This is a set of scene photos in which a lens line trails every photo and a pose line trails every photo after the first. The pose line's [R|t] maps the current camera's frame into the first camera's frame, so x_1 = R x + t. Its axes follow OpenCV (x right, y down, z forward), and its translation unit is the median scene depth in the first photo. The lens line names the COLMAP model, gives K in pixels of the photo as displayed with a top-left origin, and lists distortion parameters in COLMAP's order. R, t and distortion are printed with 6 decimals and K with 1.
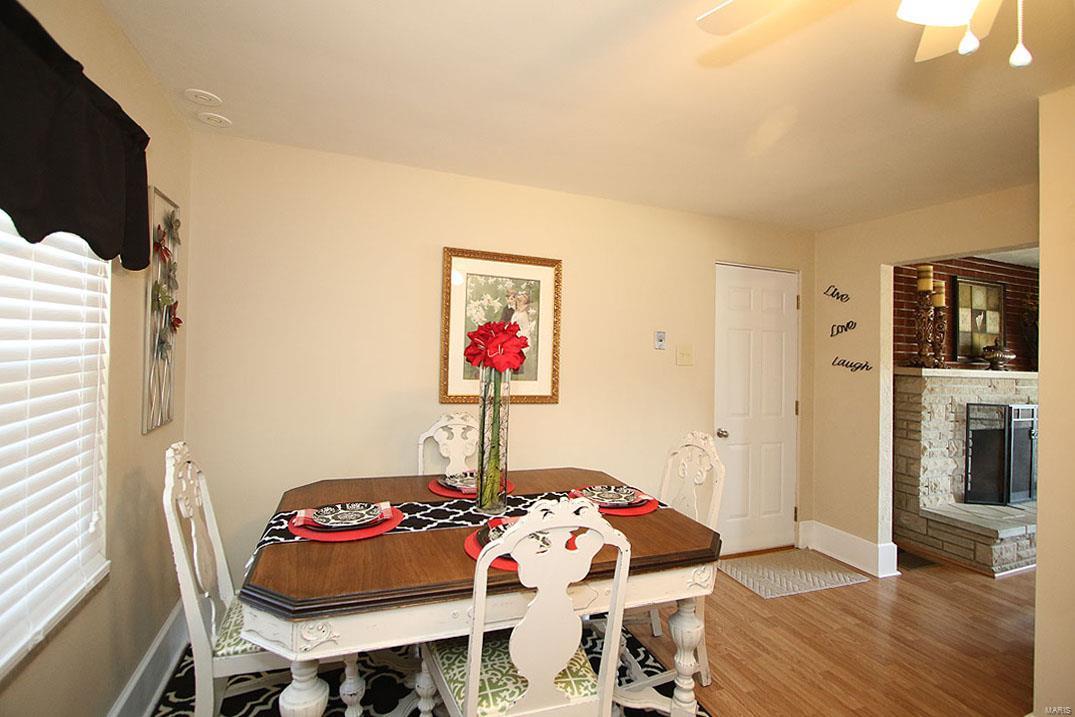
lens RADIAL K [[489.0, 0, 536.8], [0, 489.0, 351.3], [0, 0, 1]] dist [-0.011788, 0.000264]
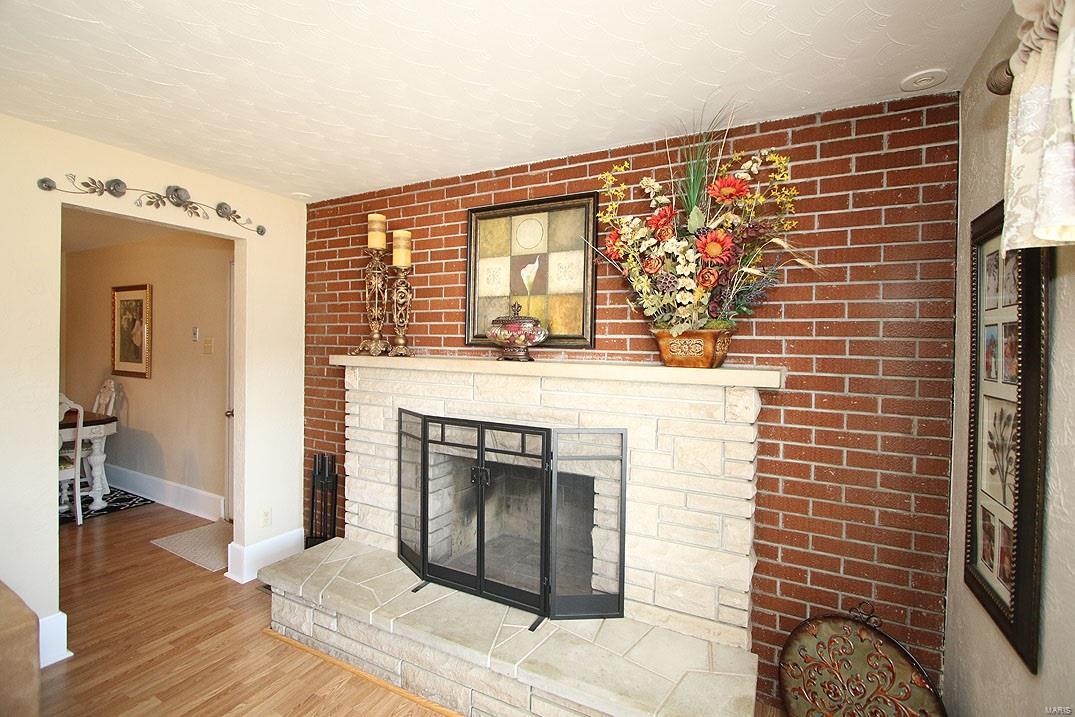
lens RADIAL K [[489.0, 0, 536.8], [0, 489.0, 351.3], [0, 0, 1]] dist [-0.011788, 0.000264]
pose [[0.657911, -0.014522, -0.752956, 1.387219], [0.008569, 0.999894, -0.011797, 0.035526], [0.753047, 0.001310, 0.657965, 0.641331]]
